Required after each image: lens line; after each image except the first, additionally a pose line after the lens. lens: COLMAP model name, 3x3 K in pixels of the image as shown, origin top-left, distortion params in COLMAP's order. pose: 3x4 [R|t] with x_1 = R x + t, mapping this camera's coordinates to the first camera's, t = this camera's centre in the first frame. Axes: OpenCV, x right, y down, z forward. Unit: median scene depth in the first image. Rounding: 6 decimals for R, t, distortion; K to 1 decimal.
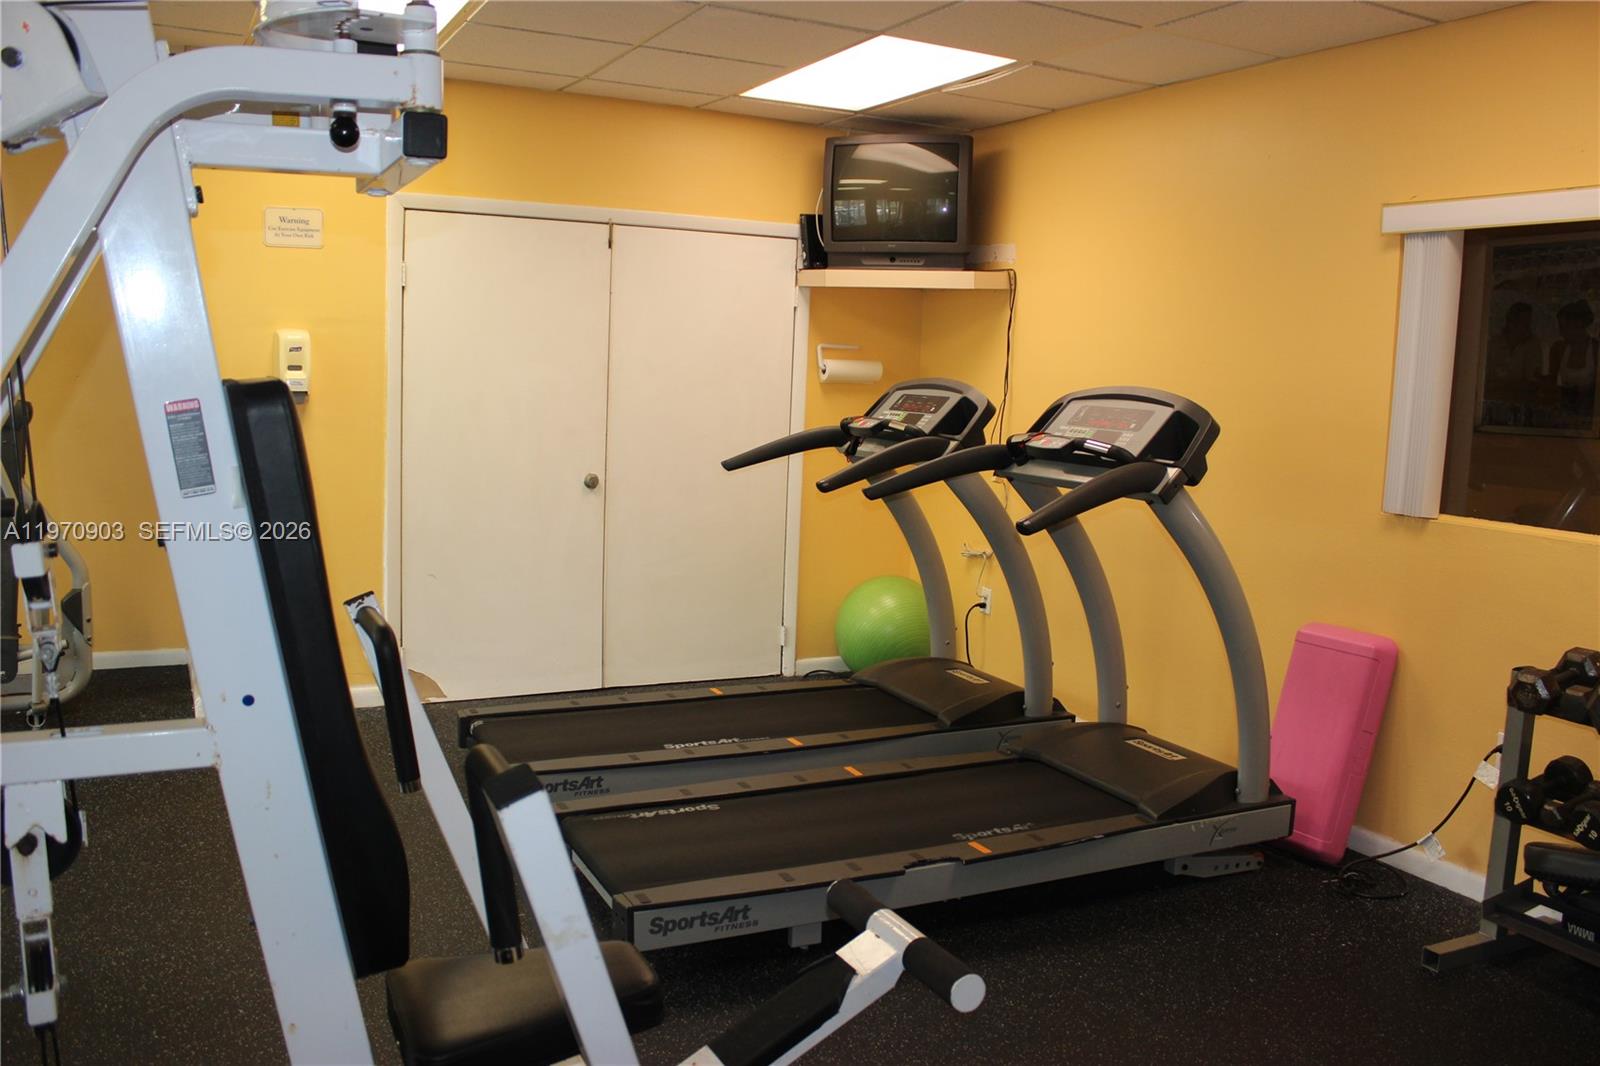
lens RADIAL K [[1306.8, 0, 800.0], [0, 1306.8, 533.0], [0, 0, 1]] dist [-0.154966, 0.002353]
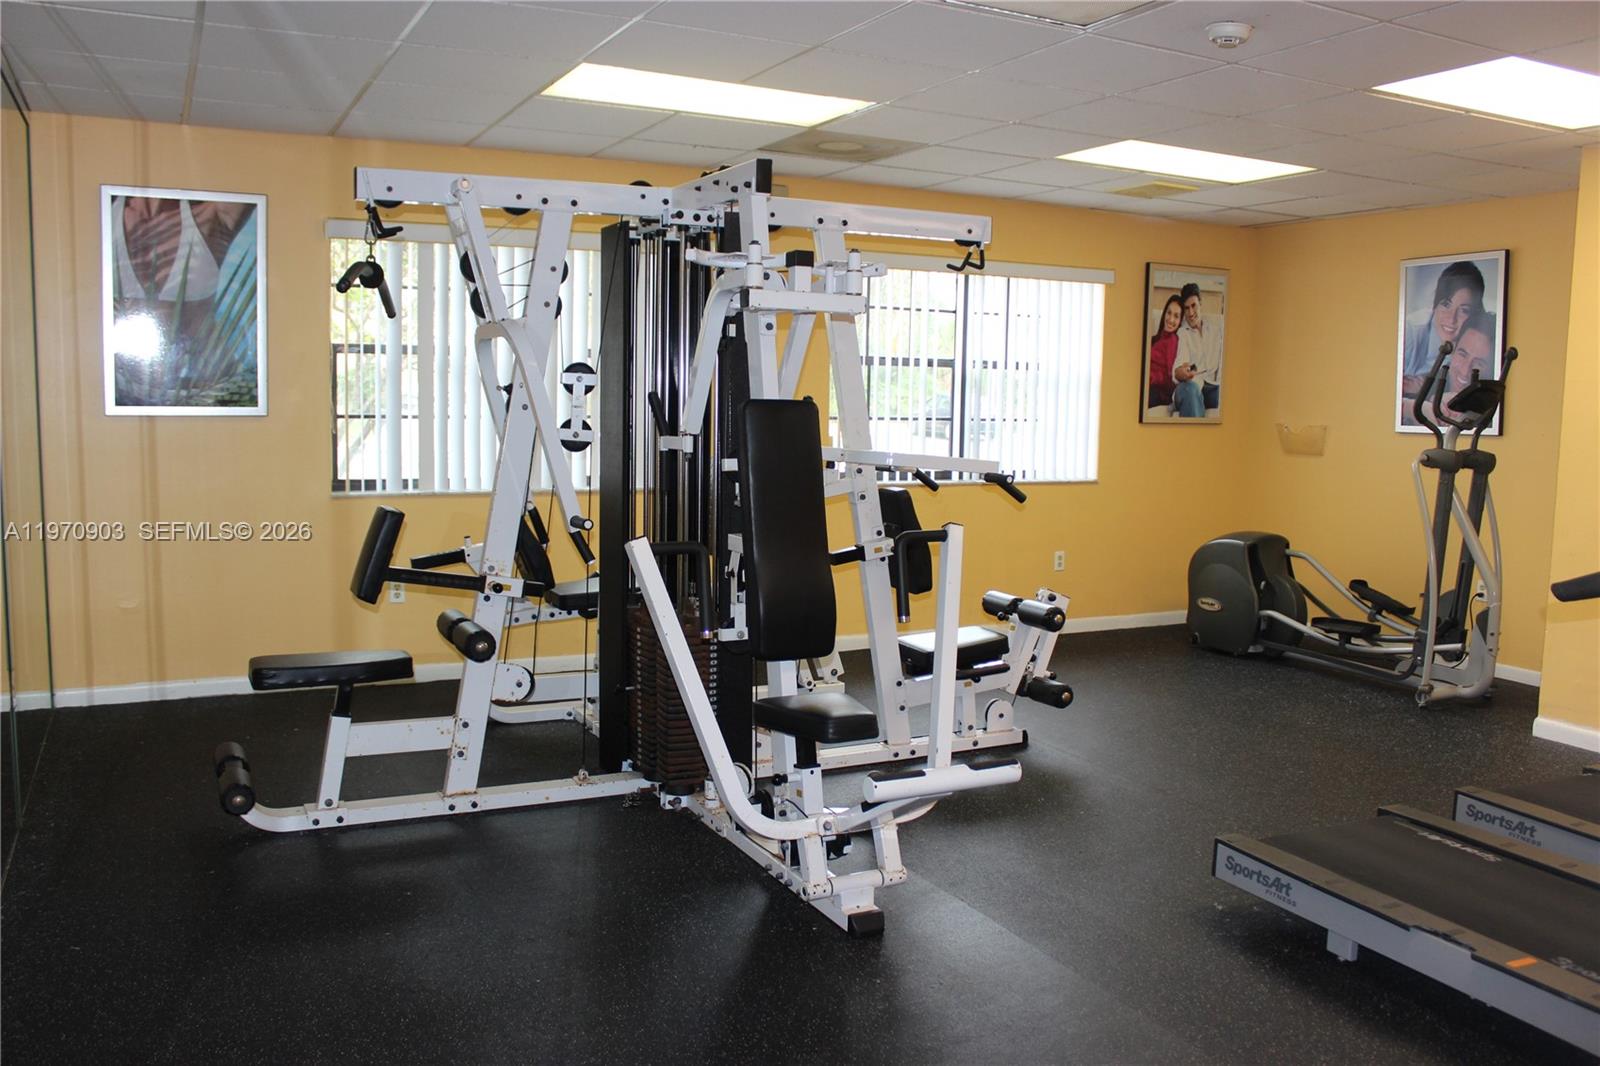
lens RADIAL K [[1306.8, 0, 800.0], [0, 1306.8, 533.0], [0, 0, 1]] dist [-0.154966, 0.002353]
pose [[-0.002501, 0.079285, -0.996849, 0.938790], [-0.147682, 0.985892, 0.078784, -0.033563], [0.989032, 0.147413, 0.009243, 0.474230]]
